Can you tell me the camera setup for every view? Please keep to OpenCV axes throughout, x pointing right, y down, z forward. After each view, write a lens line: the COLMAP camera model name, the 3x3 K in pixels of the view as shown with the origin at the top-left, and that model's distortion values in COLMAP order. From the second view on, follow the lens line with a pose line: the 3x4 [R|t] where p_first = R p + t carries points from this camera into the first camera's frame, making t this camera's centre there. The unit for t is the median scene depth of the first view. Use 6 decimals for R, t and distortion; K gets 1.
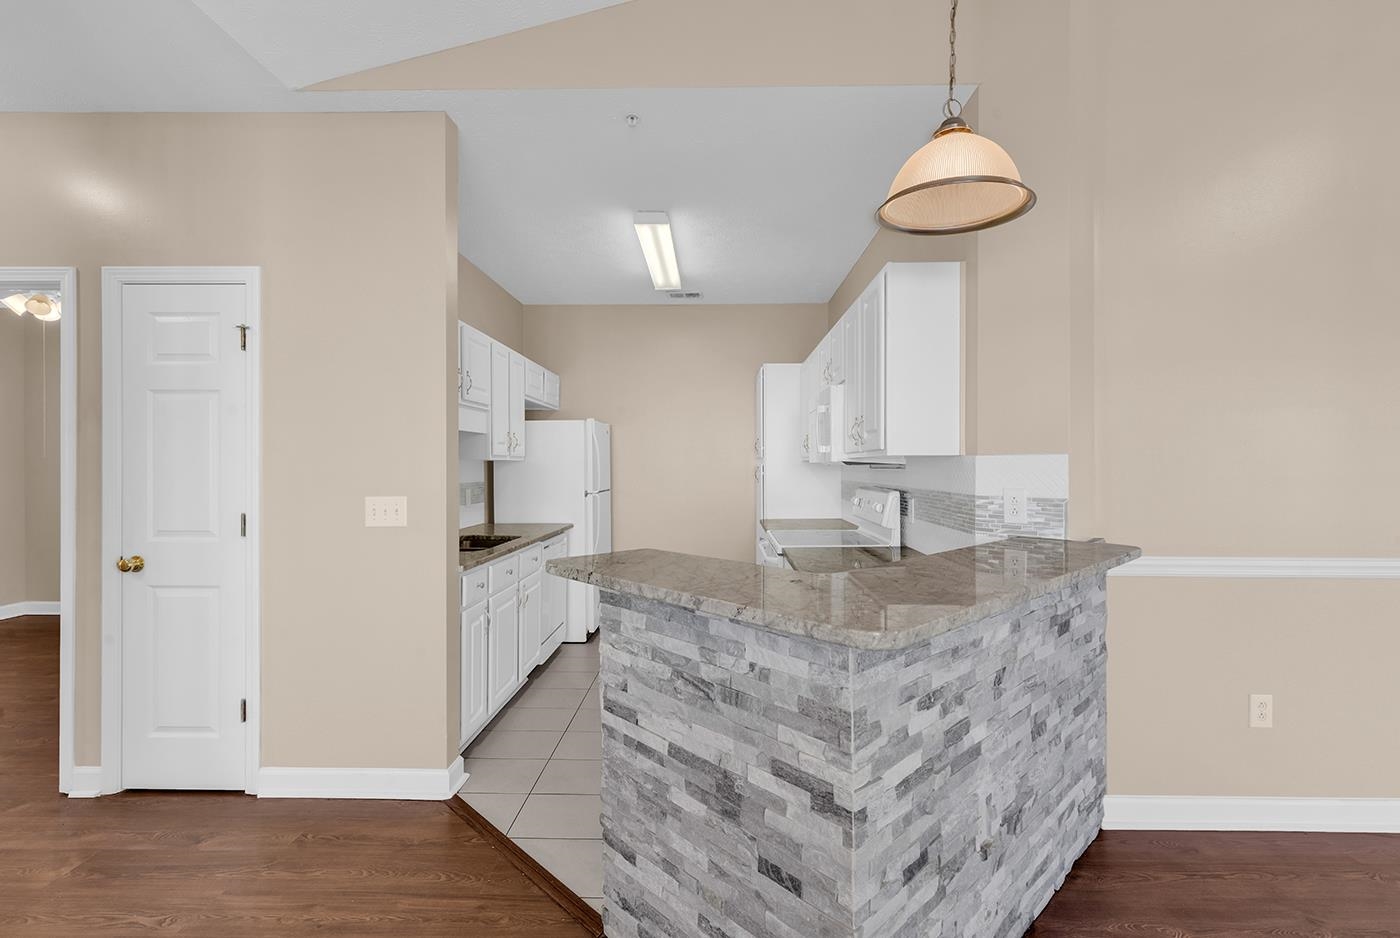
lens RADIAL K [[541.5, 0, 658.4], [0, 541.5, 465.0], [0, 0, 1]] dist [0.001318, -0.000036]
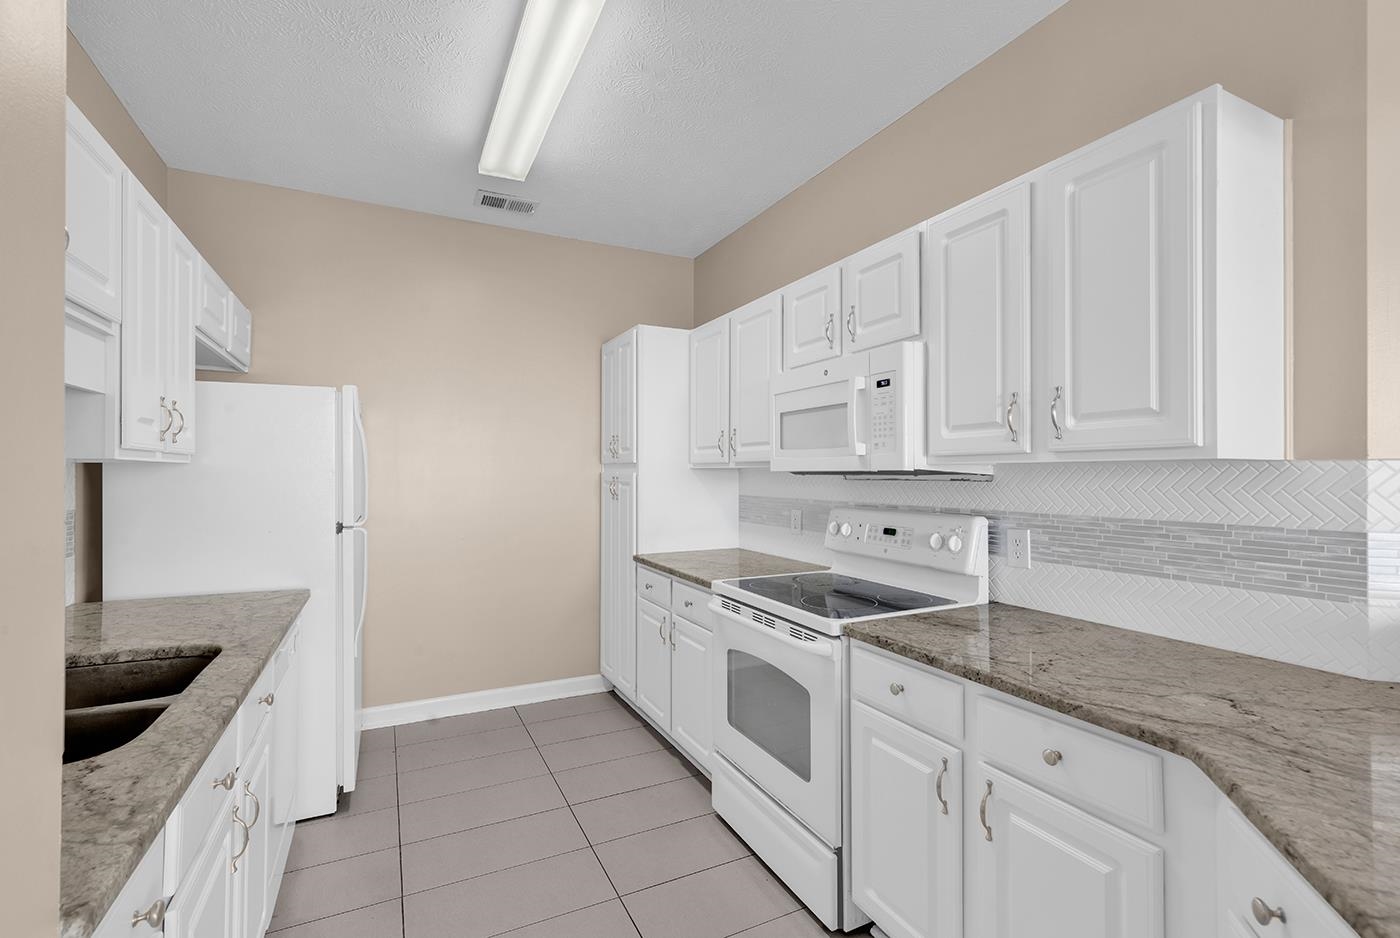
lens RADIAL K [[626.0, 0, 702.2], [0, 626.0, 468.4], [0, 0, 1]] dist [0.006595, -0.000330]
pose [[0.875204, 0.007720, 0.483692, -0.150398], [-0.003979, 0.999954, -0.008761, -0.000705], [-0.483737, 0.005743, 0.875194, 0.367800]]
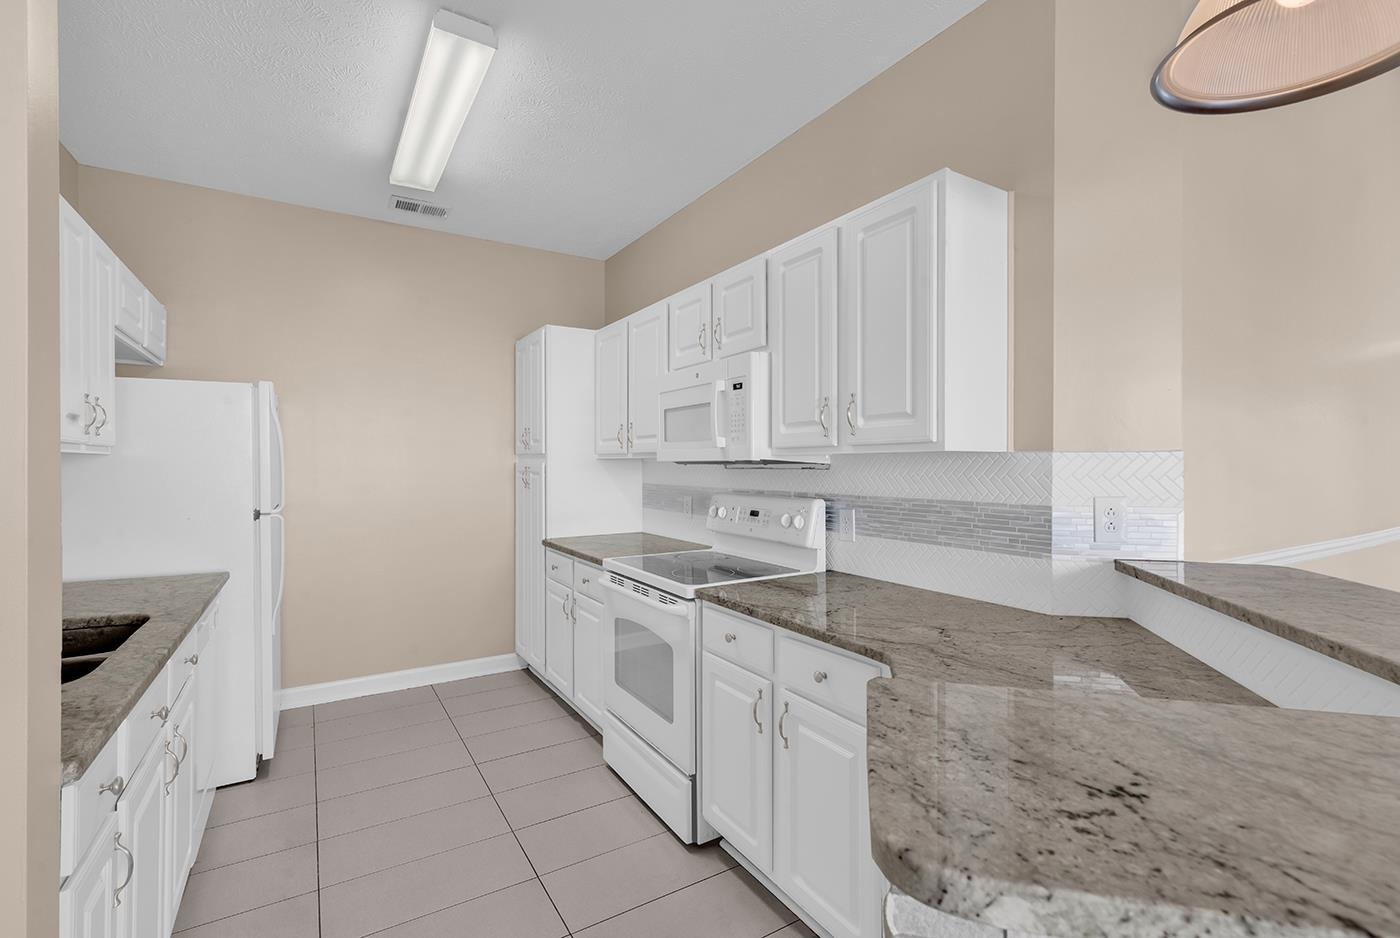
lens RADIAL K [[622.2, 0, 675.8], [0, 622.2, 463.9], [0, 0, 1]] dist [0.006856, -0.000380]
pose [[0.841182, 0.002033, 0.540748, -0.147592], [-0.002230, 0.999997, -0.000290, -0.000305], [-0.540747, -0.000962, 0.841184, 0.269262]]
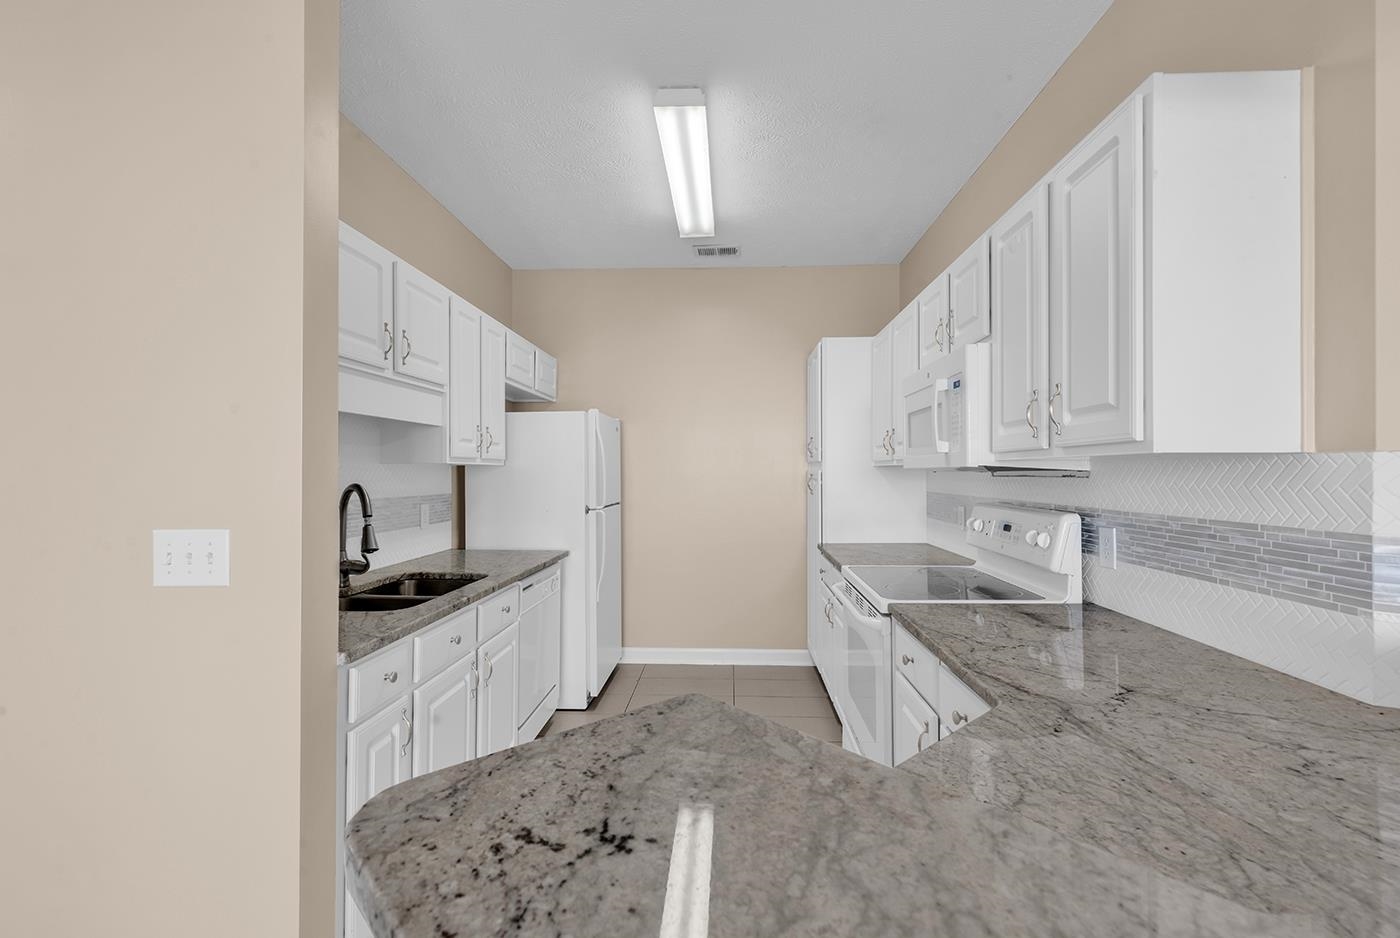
lens RADIAL K [[592.3, 0, 671.9], [0, 592.3, 467.9], [0, 0, 1]] dist [0.003610, -0.000302]
pose [[0.999966, 0.000852, -0.008212, -0.012303], [-0.000900, 0.999983, -0.005761, -0.000124], [0.008207, 0.005768, 0.999950, 0.226689]]
